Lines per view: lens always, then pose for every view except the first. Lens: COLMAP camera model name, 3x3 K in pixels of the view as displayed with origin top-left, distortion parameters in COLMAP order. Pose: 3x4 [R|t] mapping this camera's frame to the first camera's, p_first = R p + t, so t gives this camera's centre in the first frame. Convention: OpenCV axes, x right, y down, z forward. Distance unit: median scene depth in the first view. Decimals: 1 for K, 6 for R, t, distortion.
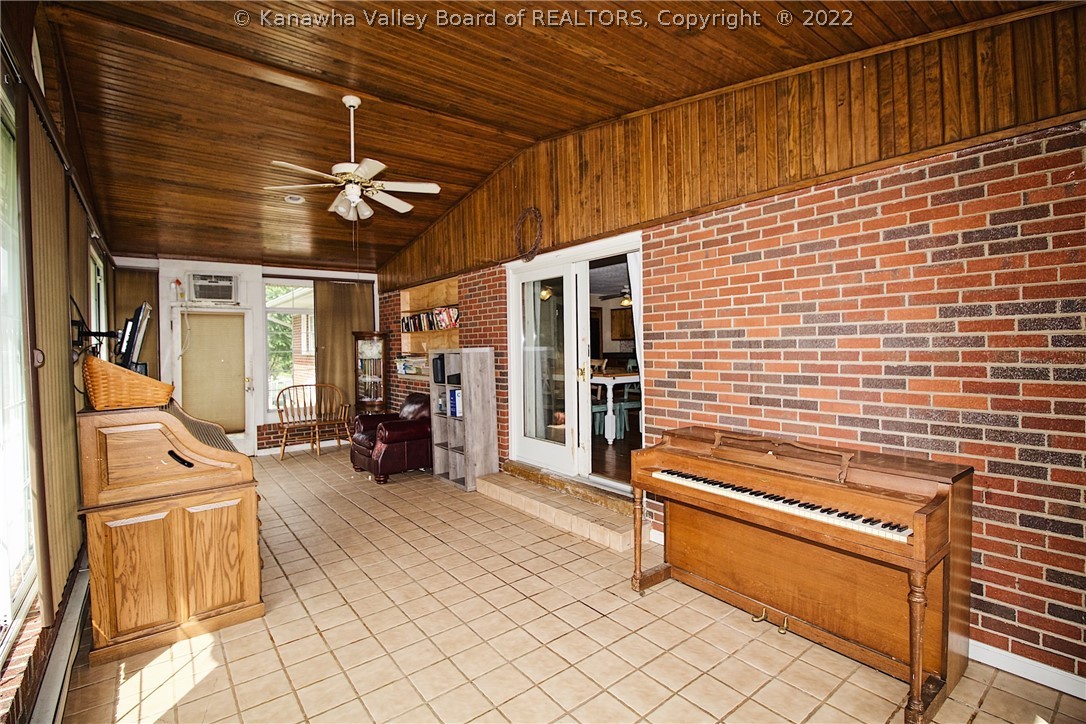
lens RADIAL K [[502.9, 0, 542.0], [0, 502.9, 344.1], [0, 0, 1]] dist [-0.000735, -0.000081]
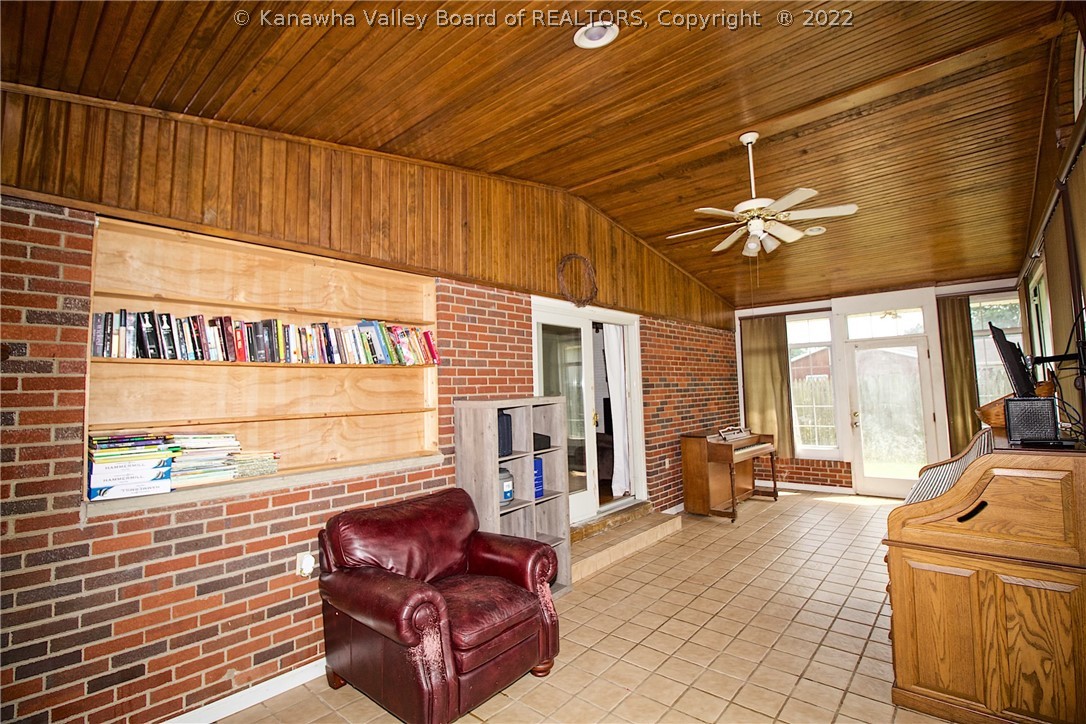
lens RADIAL K [[502.9, 0, 542.0], [0, 502.9, 344.1], [0, 0, 1]] dist [-0.000735, -0.000081]
pose [[-0.186439, 0.118829, 0.975254, -1.086687], [0.033512, 0.992850, -0.114567, 0.020229], [-0.981895, 0.011323, -0.189088, 1.412916]]
